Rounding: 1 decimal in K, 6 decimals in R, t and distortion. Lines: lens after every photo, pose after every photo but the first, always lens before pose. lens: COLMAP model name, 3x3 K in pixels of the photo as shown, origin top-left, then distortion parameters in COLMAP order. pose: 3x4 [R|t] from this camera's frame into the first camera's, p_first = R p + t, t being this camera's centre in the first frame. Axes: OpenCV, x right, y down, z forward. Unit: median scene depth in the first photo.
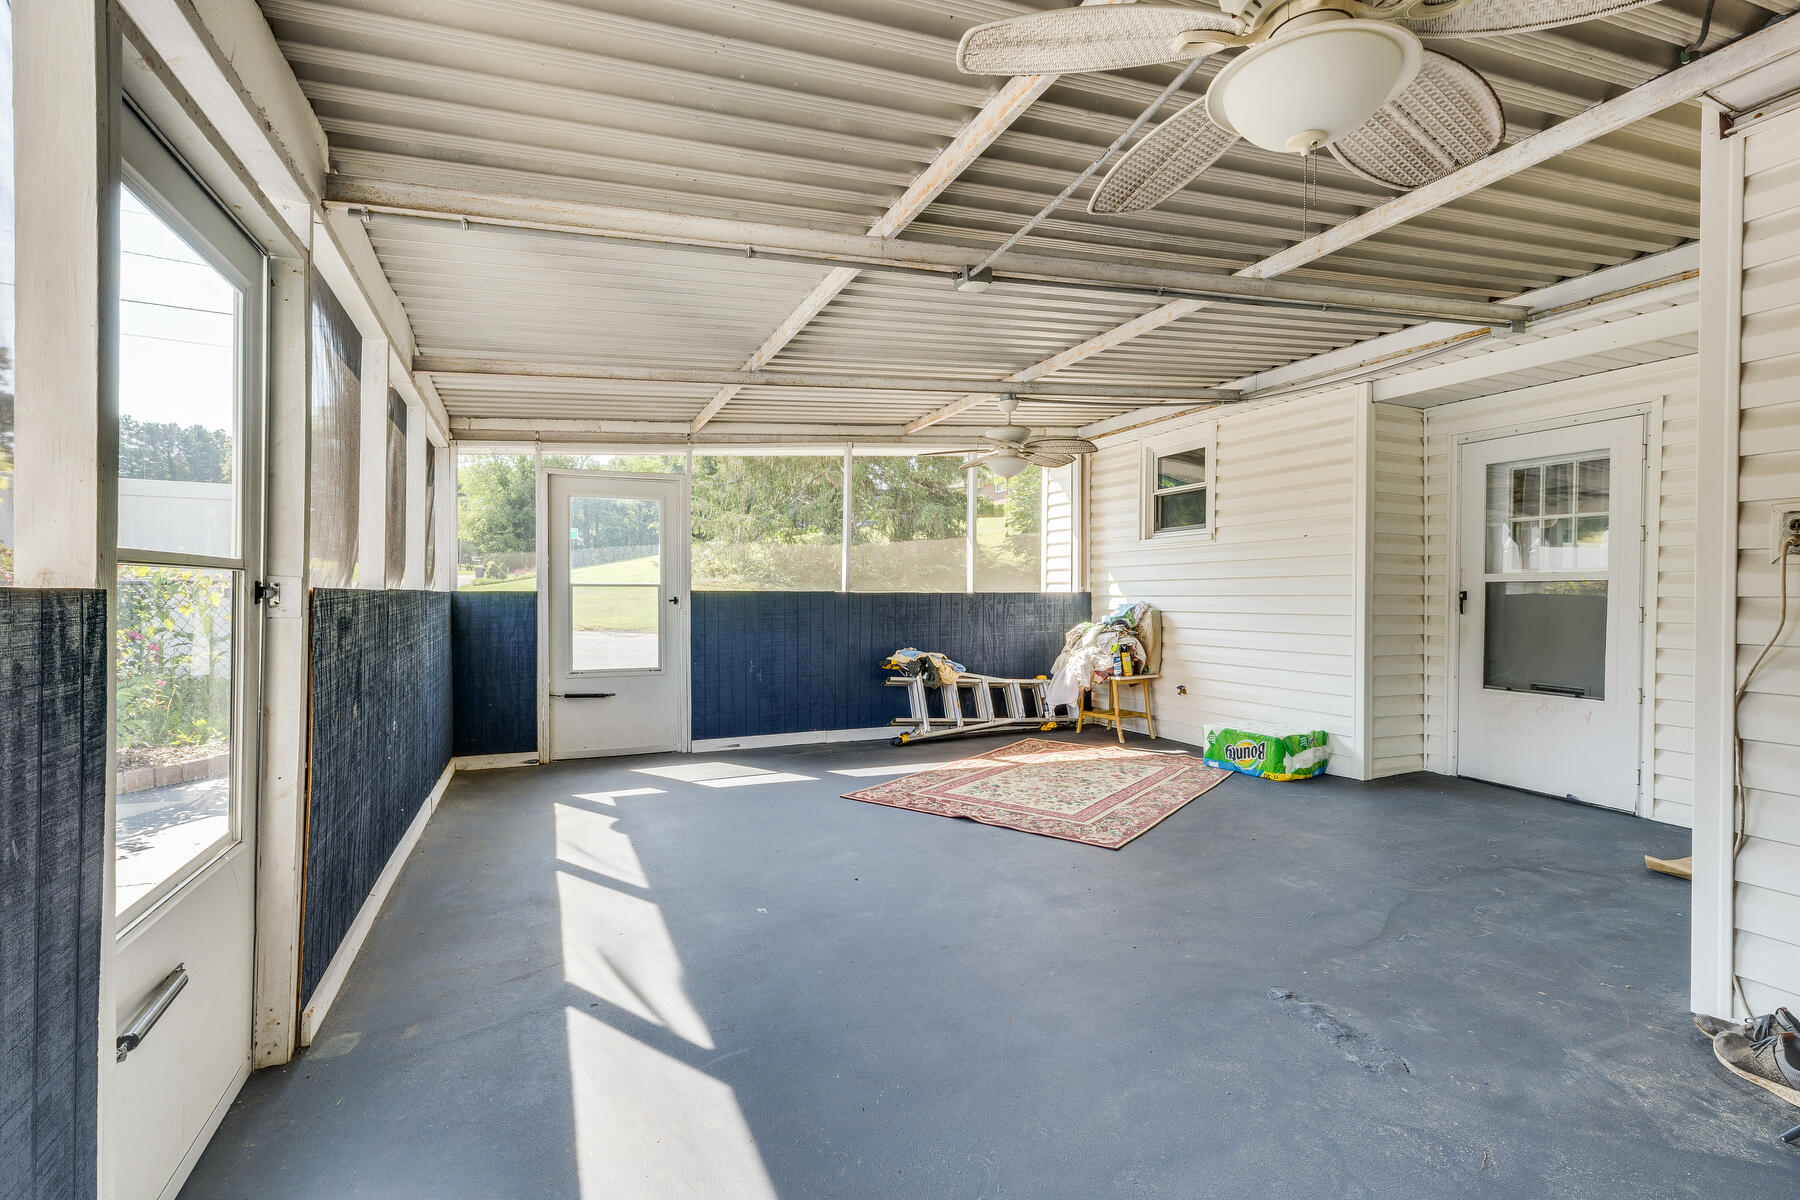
lens RADIAL K [[802.0, 0, 899.7], [0, 802.0, 592.0], [0, 0, 1]] dist [-0.000996, -0.000177]
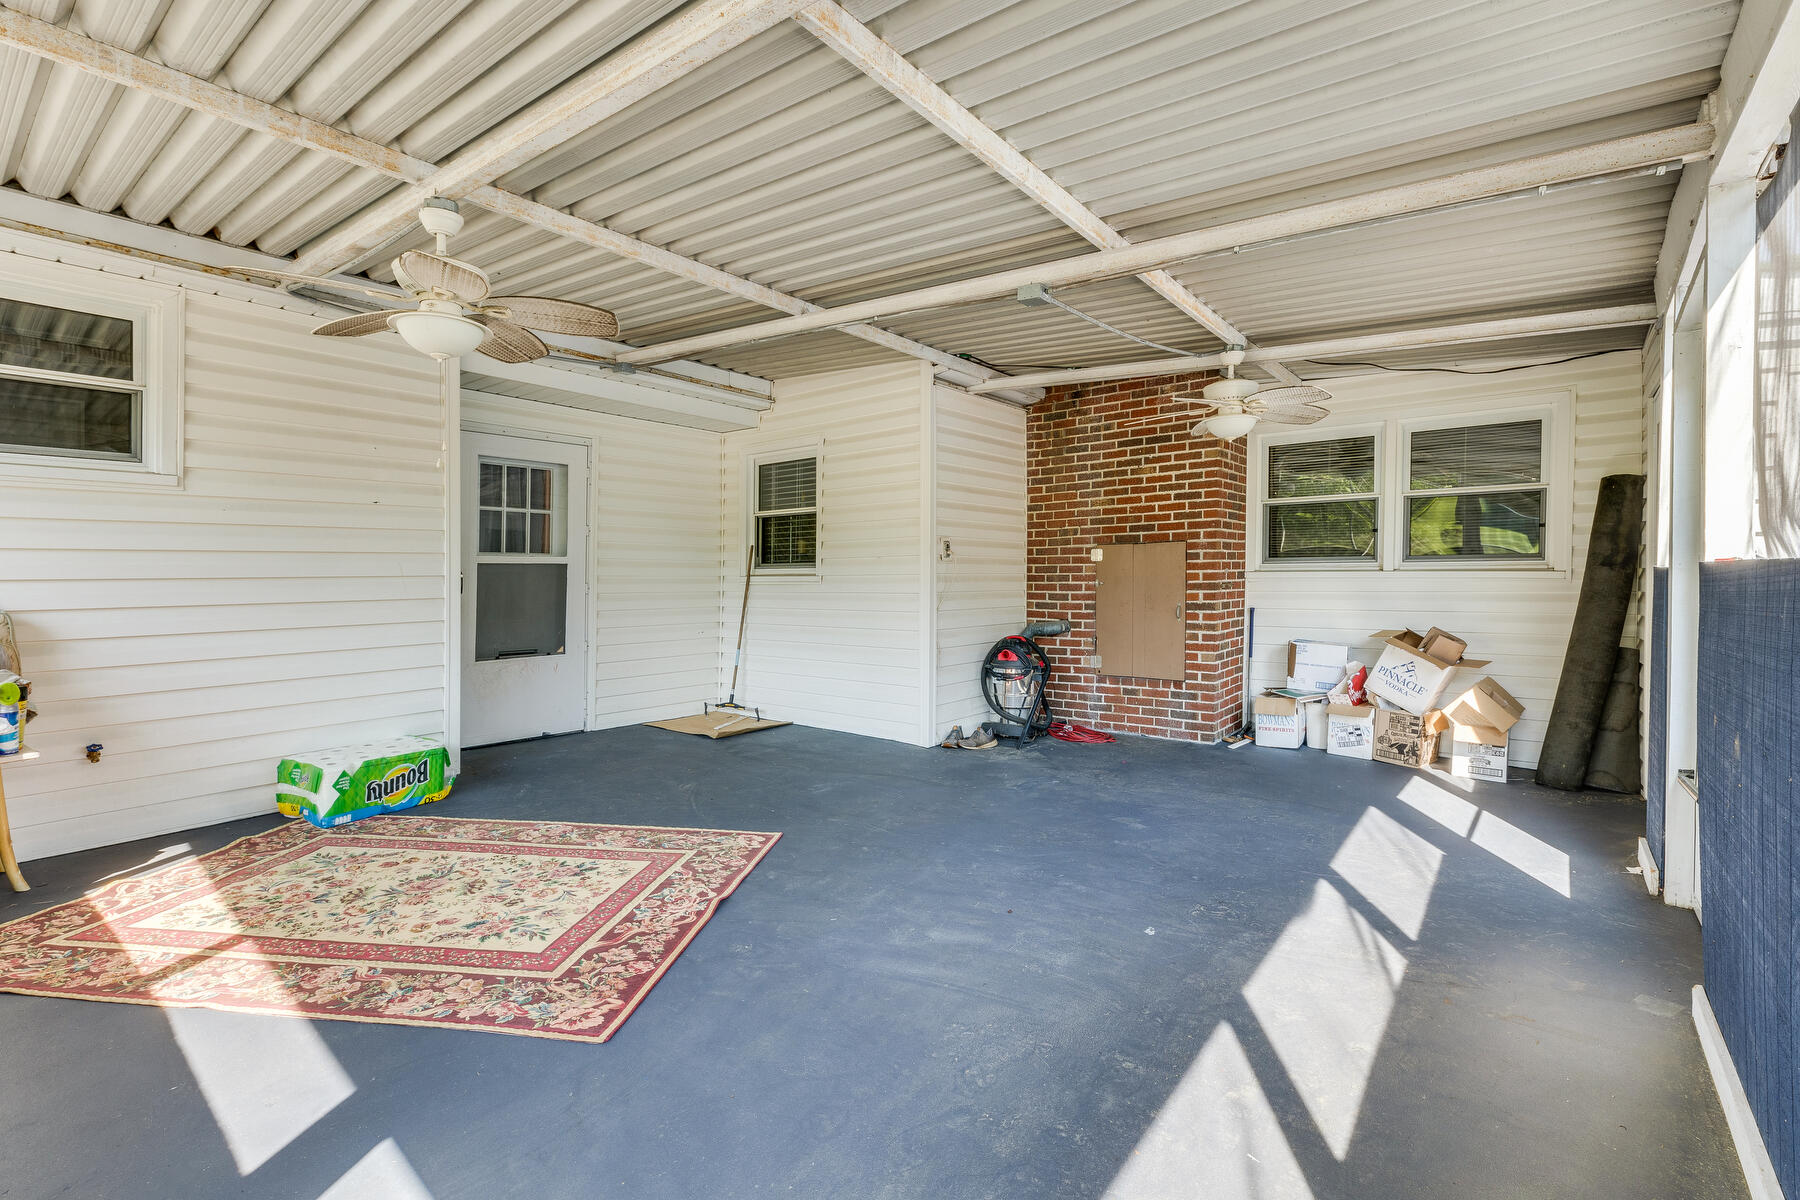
lens RADIAL K [[802.0, 0, 899.6], [0, 802.0, 584.6], [0, 0, 1]] dist [-0.000996, -0.000177]
pose [[-0.453140, -0.014182, 0.891327, -0.536572], [0.003180, 0.999841, 0.017525, -0.000057], [-0.891434, 0.010776, -0.453023, 1.062370]]
